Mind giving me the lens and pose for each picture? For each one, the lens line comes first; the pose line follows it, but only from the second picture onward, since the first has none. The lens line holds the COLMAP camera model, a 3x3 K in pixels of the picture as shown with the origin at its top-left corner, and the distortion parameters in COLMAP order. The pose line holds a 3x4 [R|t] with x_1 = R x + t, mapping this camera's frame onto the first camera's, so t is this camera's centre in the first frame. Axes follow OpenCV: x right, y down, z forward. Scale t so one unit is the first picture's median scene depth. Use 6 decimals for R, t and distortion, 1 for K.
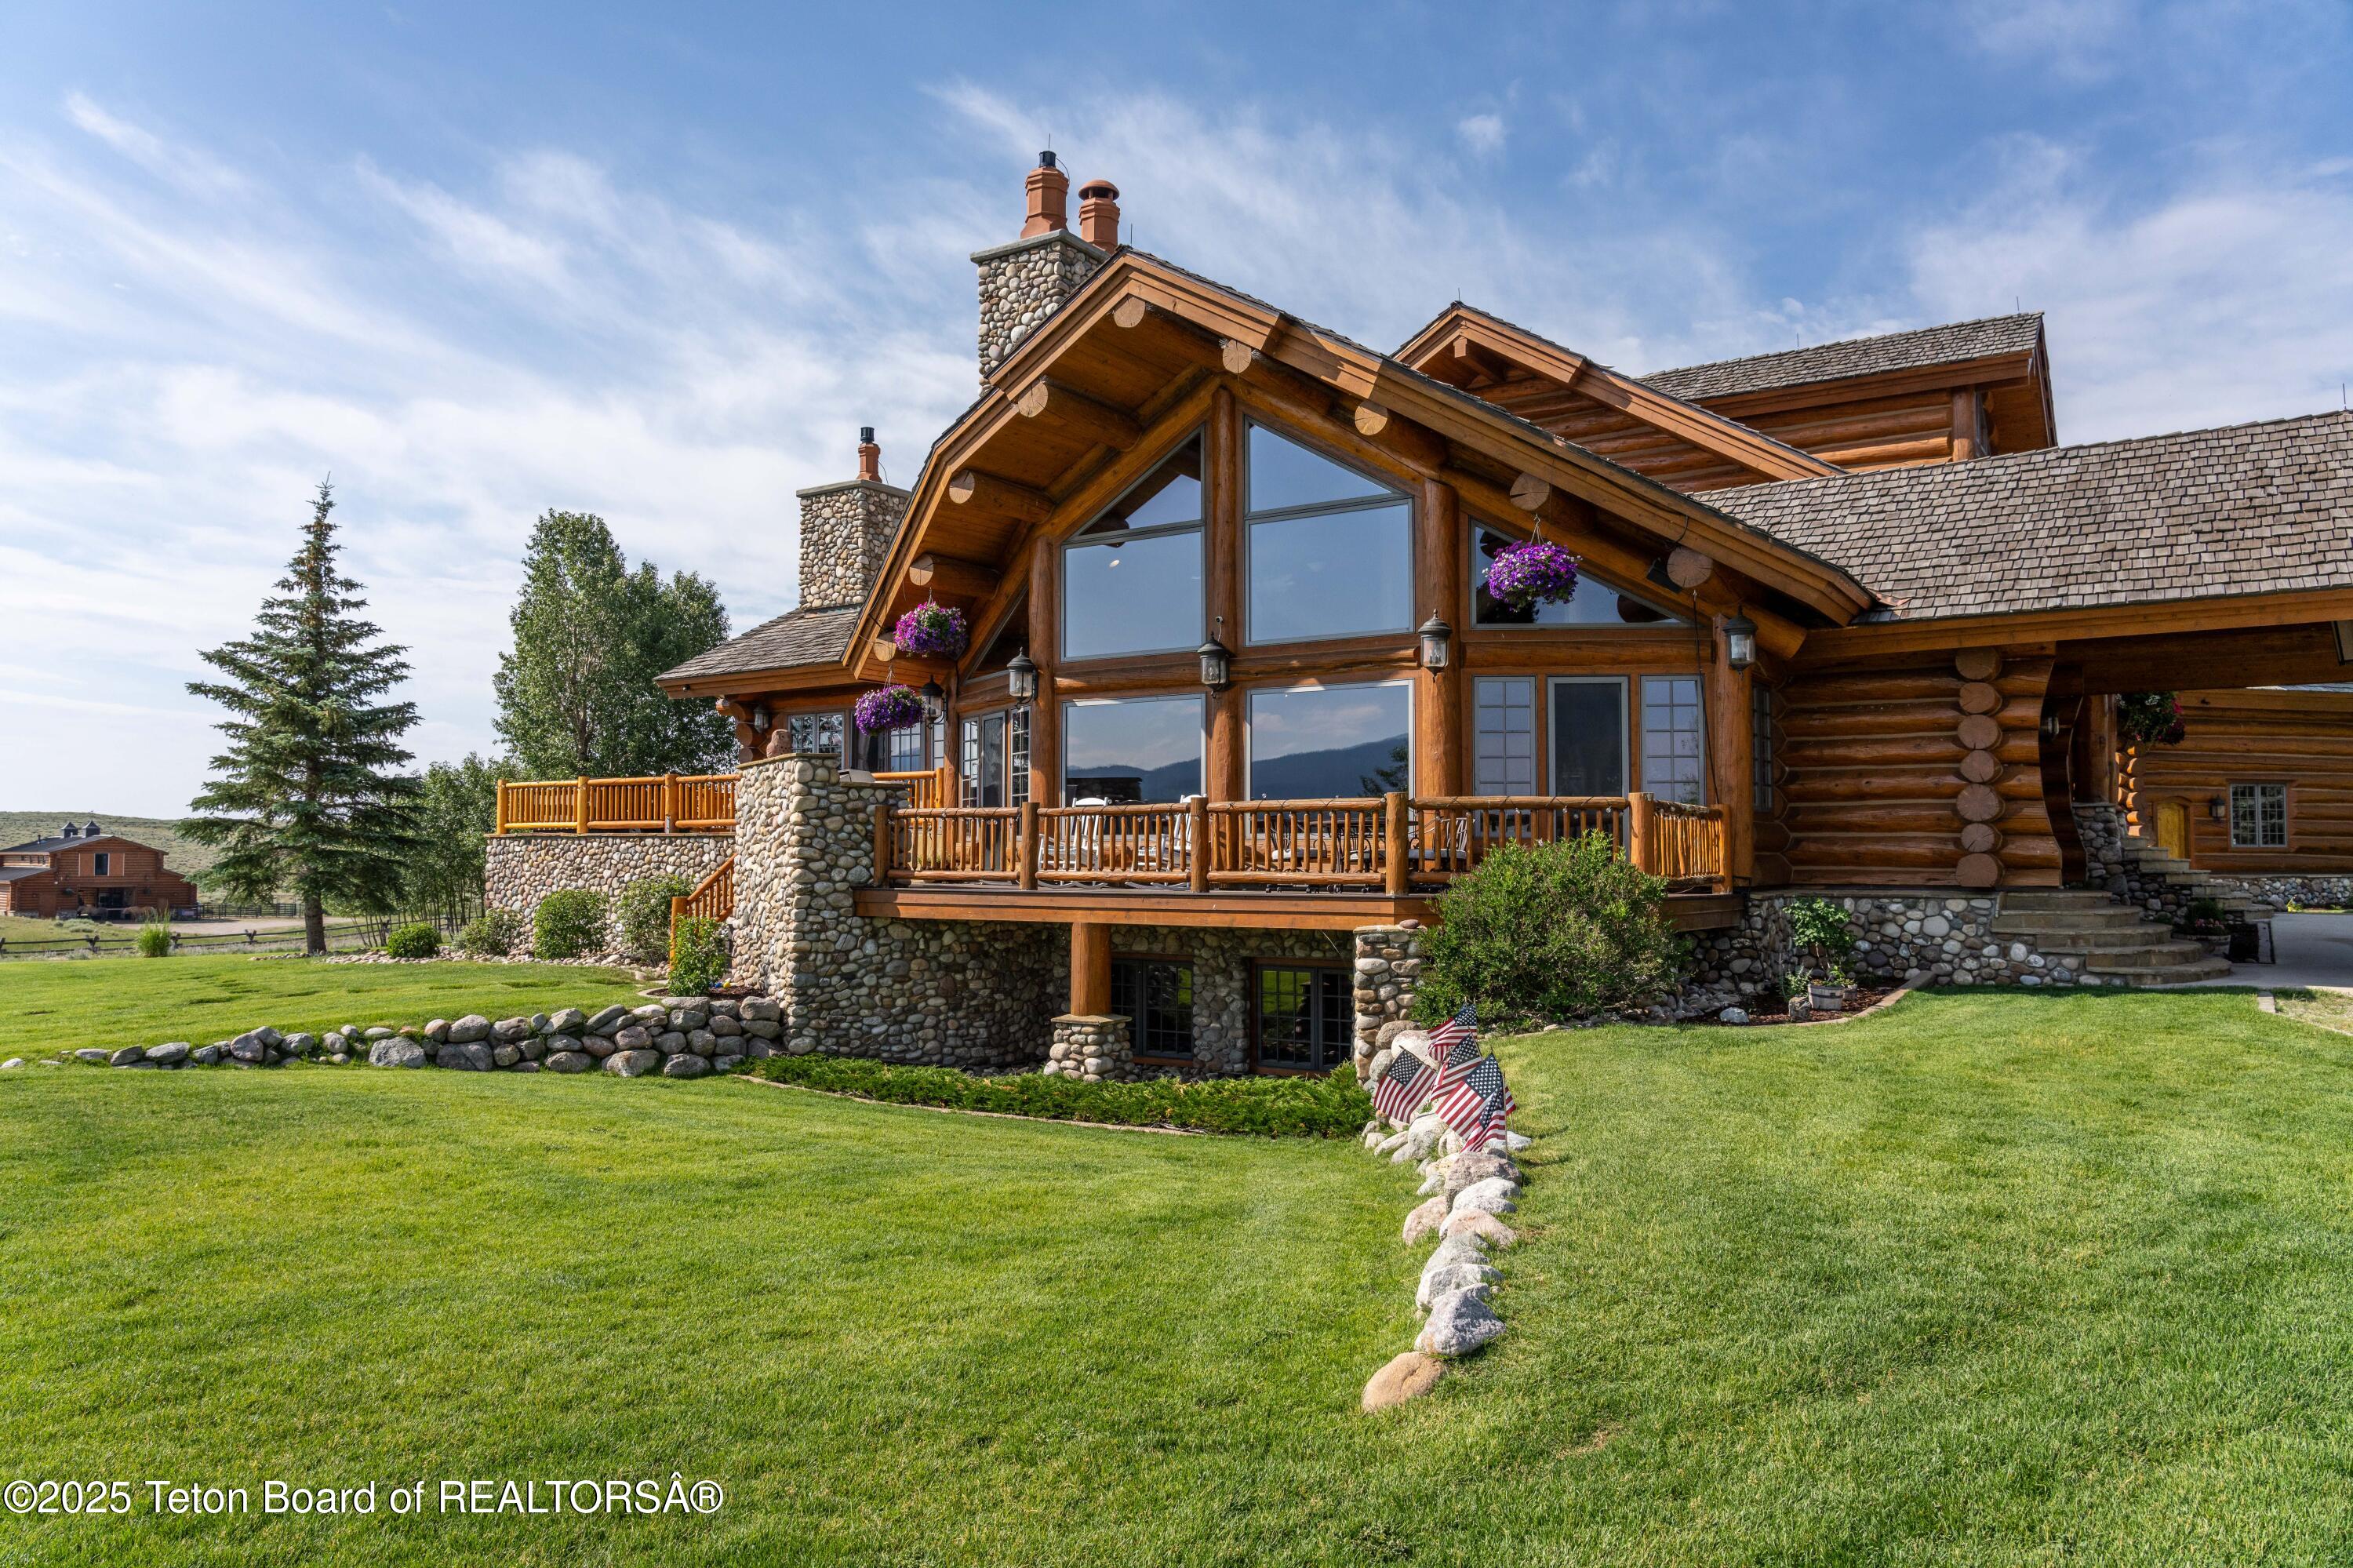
lens RADIAL K [[1593.0, 0, 1176.5], [0, 1593.0, 784.0], [0, 0, 1]] dist [-0.024009, 0.005634]
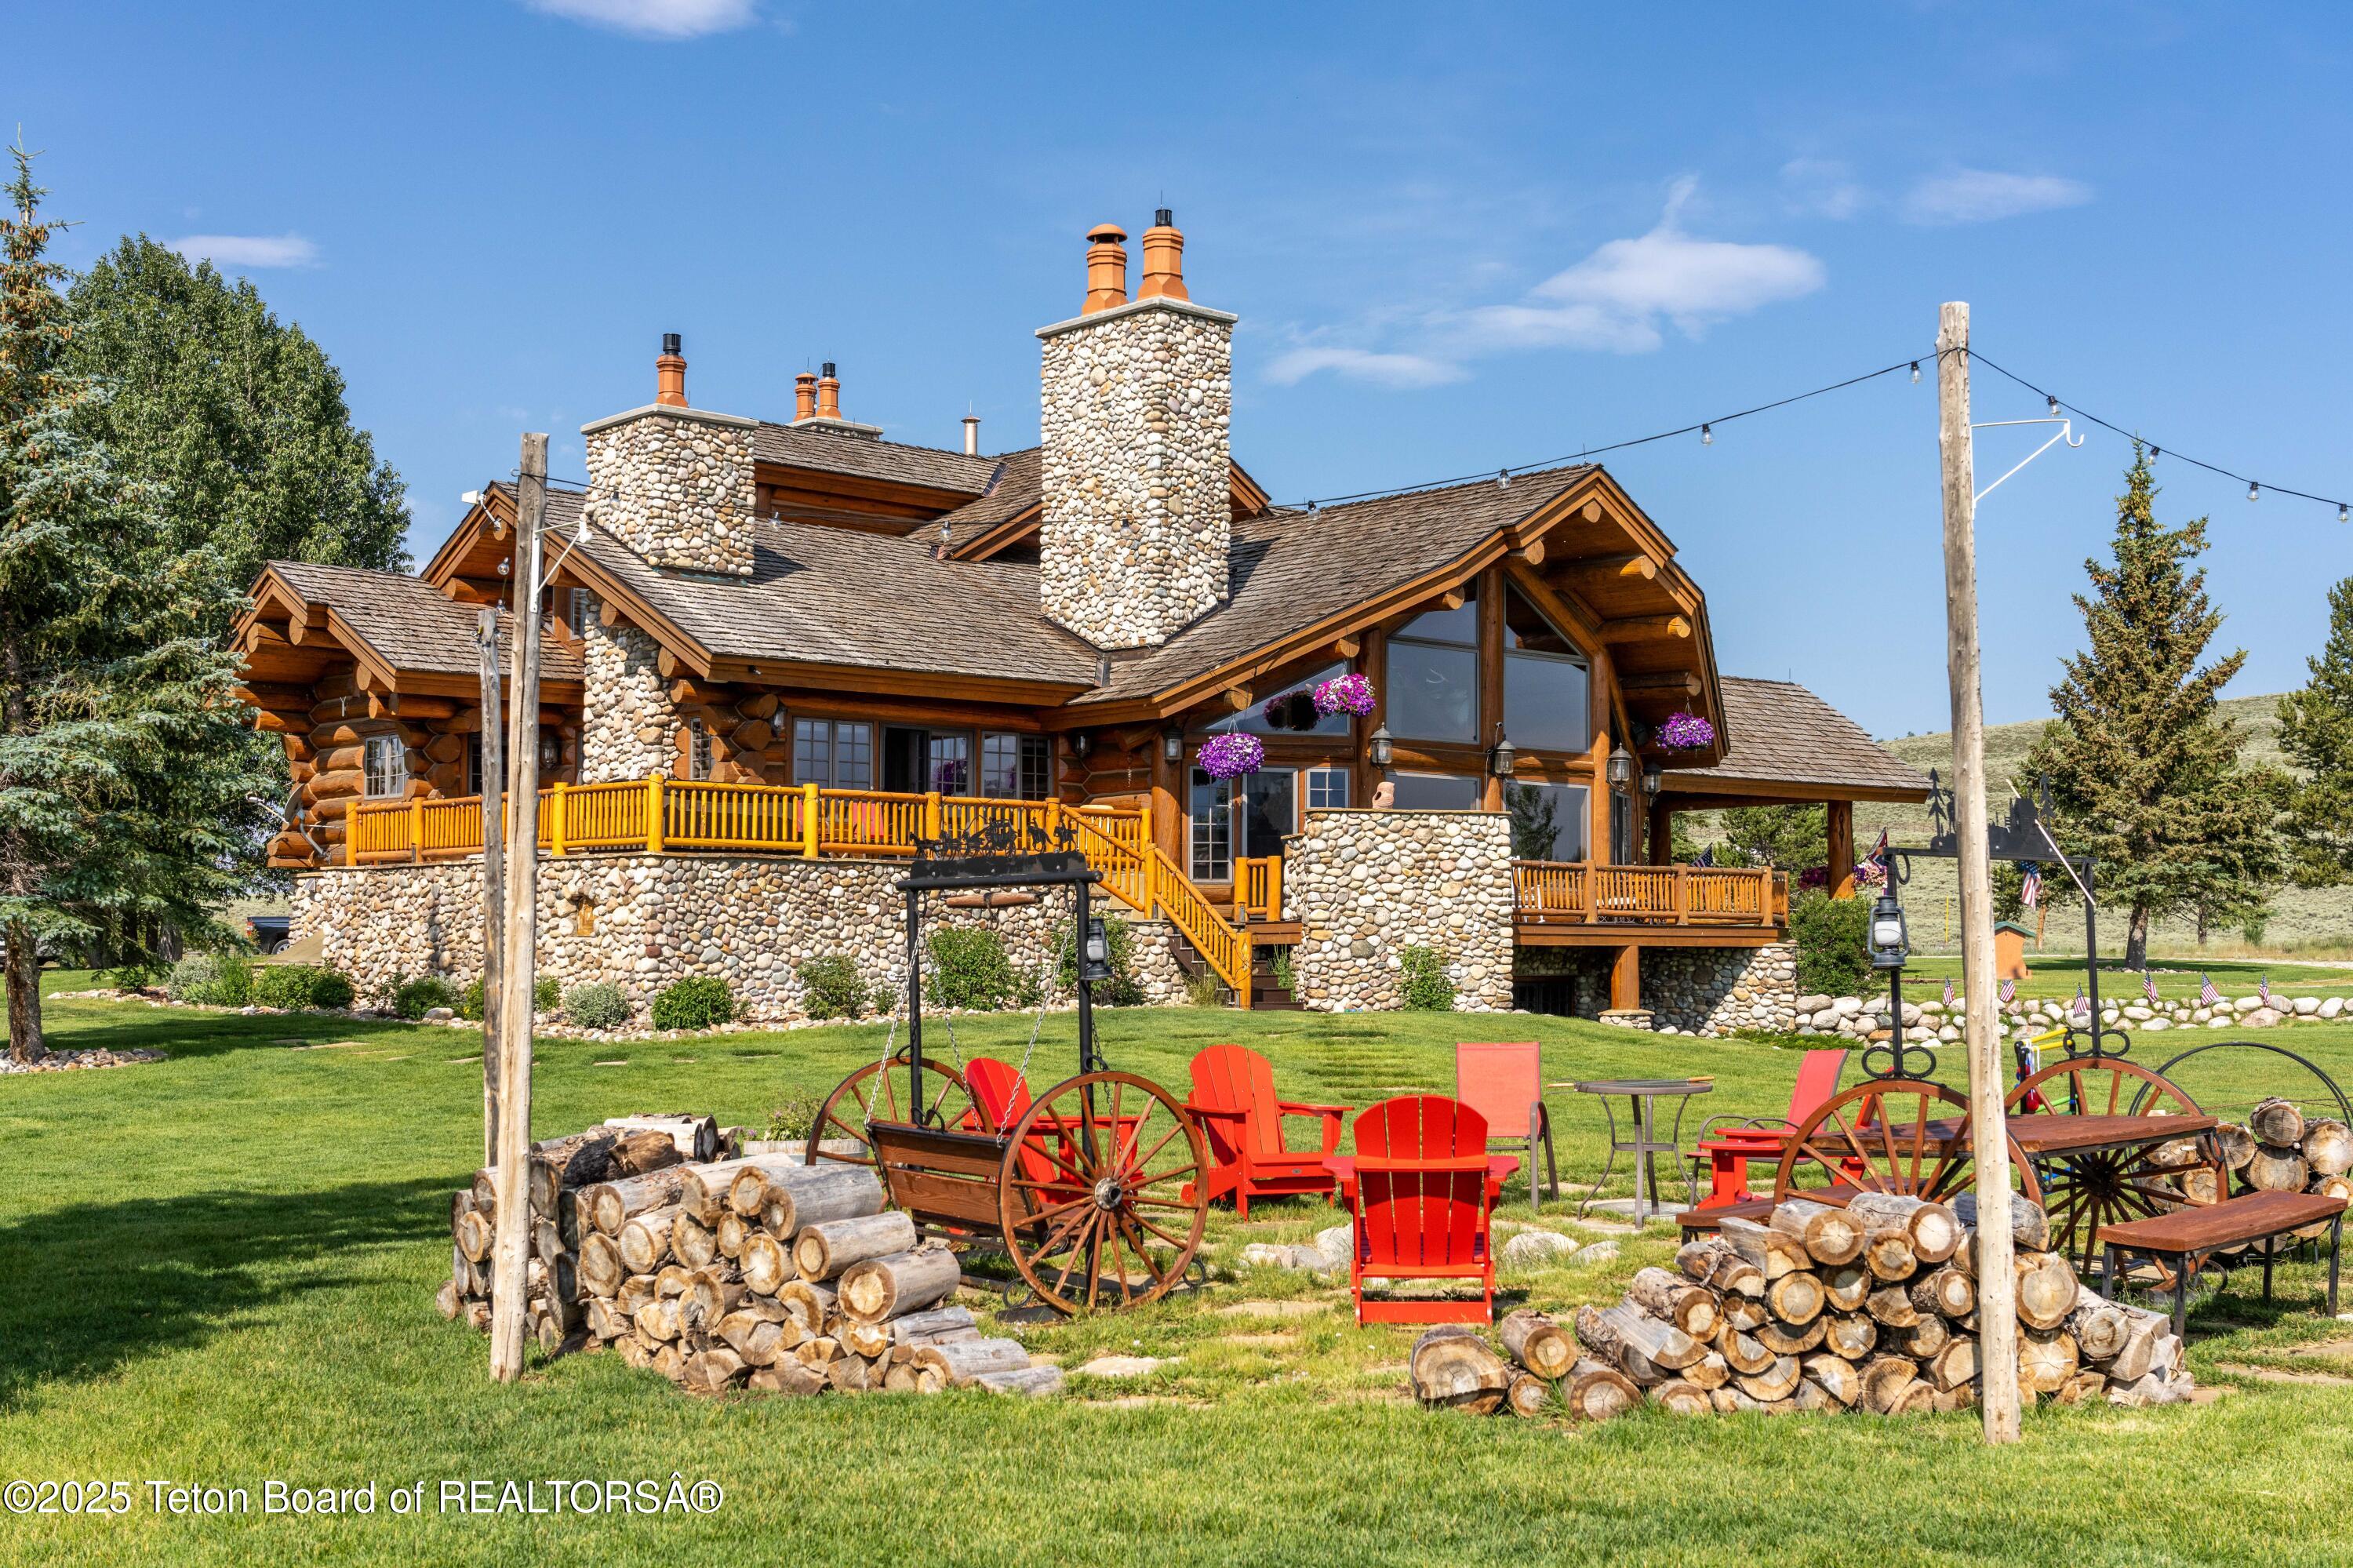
lens RADIAL K [[2602.7, 0, 1186.1], [0, 2602.7, 833.8], [0, 0, 1]] dist [0.061494, -0.209626]
pose [[0.249128, 0.045114, 0.967419, -1.655322], [-0.046482, 0.998320, -0.034585, 0.058714], [-0.967355, -0.036352, 0.250806, 0.542066]]
